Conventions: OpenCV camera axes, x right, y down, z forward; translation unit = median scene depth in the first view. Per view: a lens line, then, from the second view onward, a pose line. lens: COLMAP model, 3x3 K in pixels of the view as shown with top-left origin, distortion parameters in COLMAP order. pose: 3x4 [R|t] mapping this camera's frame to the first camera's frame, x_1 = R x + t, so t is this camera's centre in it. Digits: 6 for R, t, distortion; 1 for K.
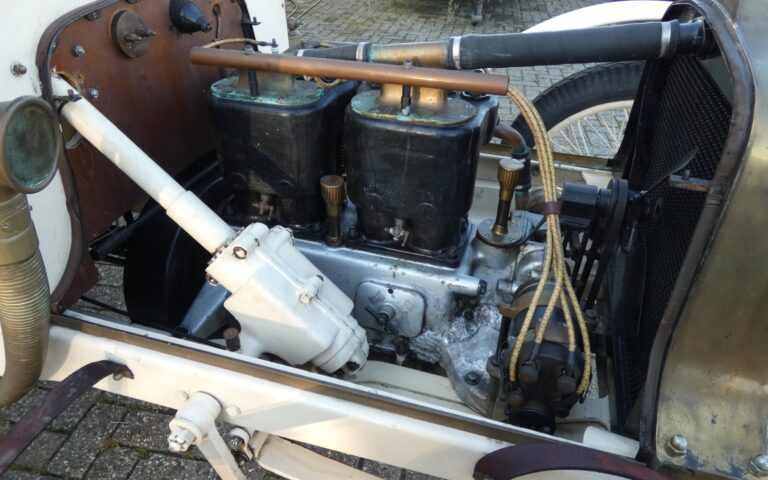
lens RADIAL K [[508.5, 0, 398.3], [0, 508.5, 239.9], [0, 0, 1]] dist [-0.001679, 0.002919]
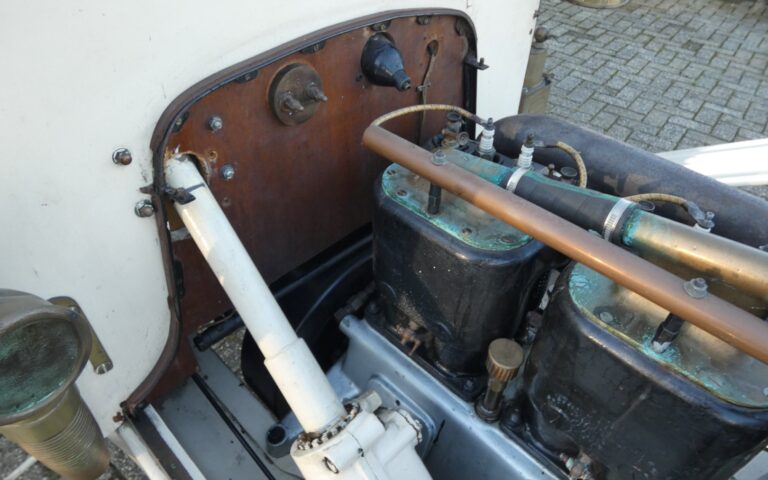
lens RADIAL K [[508.5, 0, 398.3], [0, 508.5, 239.9], [0, 0, 1]] dist [-0.001679, 0.002919]
pose [[0.888266, 0.316549, -0.332837, -0.086578], [-0.280767, 0.947665, 0.151987, -0.344376], [0.363529, -0.041555, 0.930656, 0.353868]]
